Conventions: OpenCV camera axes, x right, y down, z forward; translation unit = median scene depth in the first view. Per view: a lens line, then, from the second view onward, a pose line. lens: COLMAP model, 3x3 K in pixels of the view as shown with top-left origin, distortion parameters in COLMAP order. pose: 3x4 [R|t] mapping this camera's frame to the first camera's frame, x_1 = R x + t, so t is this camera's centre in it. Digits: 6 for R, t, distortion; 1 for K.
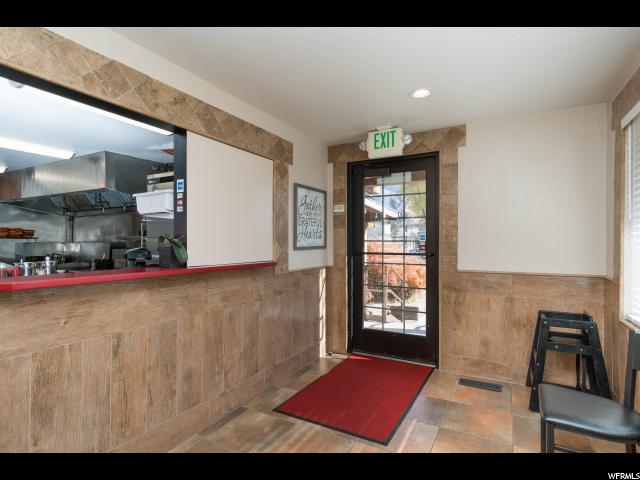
lens RADIAL K [[339.5, 0, 320.5], [0, 339.5, 241.1], [0, 0, 1]] dist [-0.002646, -0.000753]
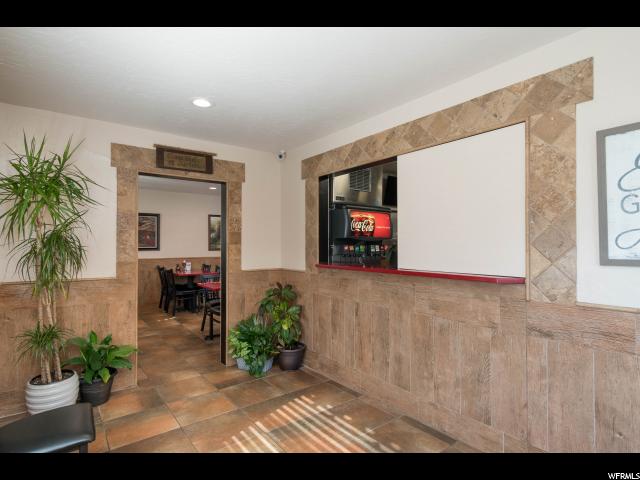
lens RADIAL K [[339.5, 0, 320.2], [0, 339.5, 239.8], [0, 0, 1]] dist [-0.002646, -0.000753]
pose [[-0.408748, -0.011124, -0.912580, 0.798573], [0.007362, 0.999853, -0.015485, -0.009380], [0.912618, -0.013048, -0.408606, 1.201344]]
